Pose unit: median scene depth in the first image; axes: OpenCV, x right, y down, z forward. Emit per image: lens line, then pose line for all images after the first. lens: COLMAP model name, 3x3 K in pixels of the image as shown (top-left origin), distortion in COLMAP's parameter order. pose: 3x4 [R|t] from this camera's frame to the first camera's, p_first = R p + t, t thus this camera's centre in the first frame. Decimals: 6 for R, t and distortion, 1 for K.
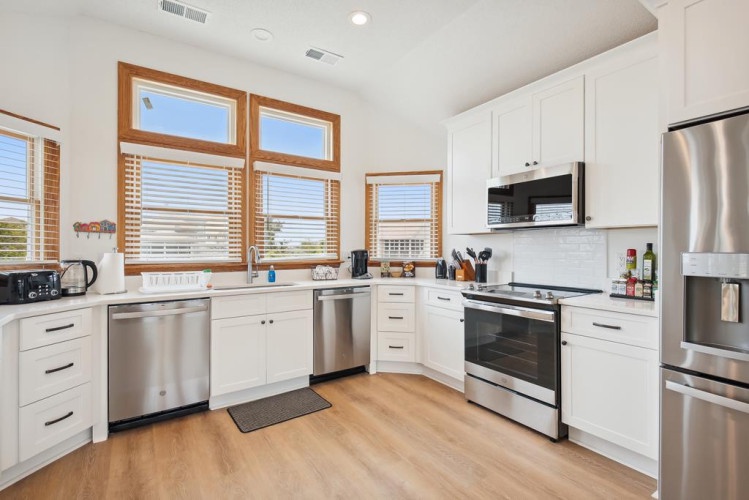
lens RADIAL K [[337.6, 0, 374.5], [0, 337.6, 250.0], [0, 0, 1]] dist [0.000453, -0.000153]
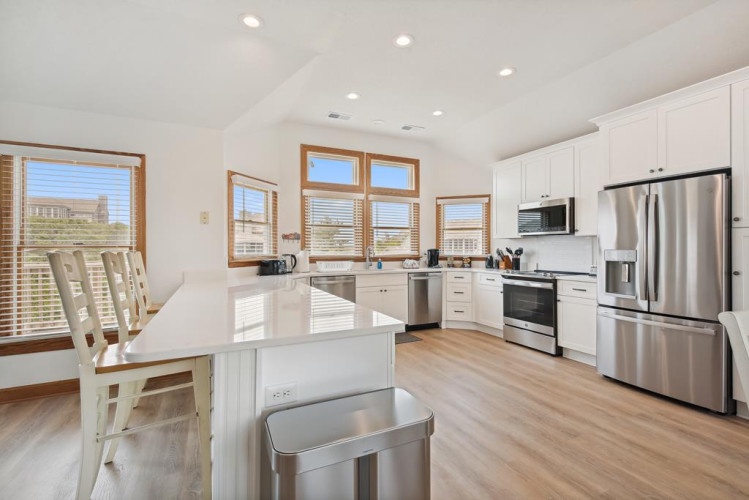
lens RADIAL K [[337.6, 0, 374.5], [0, 337.6, 250.0], [0, 0, 1]] dist [0.000453, -0.000153]
pose [[0.988959, -0.001612, -0.148181, -0.092316], [0.001760, 0.999998, 0.000864, 0.002624], [0.148180, -0.001116, 0.988960, -0.611008]]
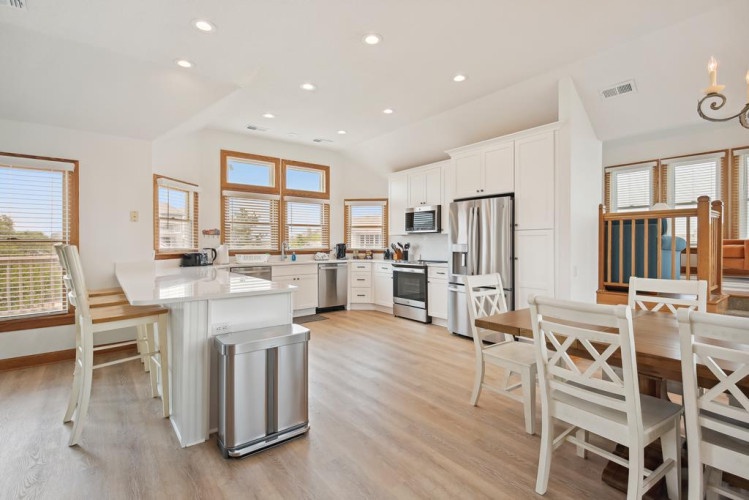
lens RADIAL K [[352.6, 0, 377.4], [0, 352.6, 244.1], [0, 0, 1]] dist [0.000659, -0.000083]
pose [[0.997007, -0.001465, 0.077302, 0.003573], [0.001536, 0.999998, -0.000856, 0.004721], [-0.077301, 0.000973, 0.997007, -0.987179]]
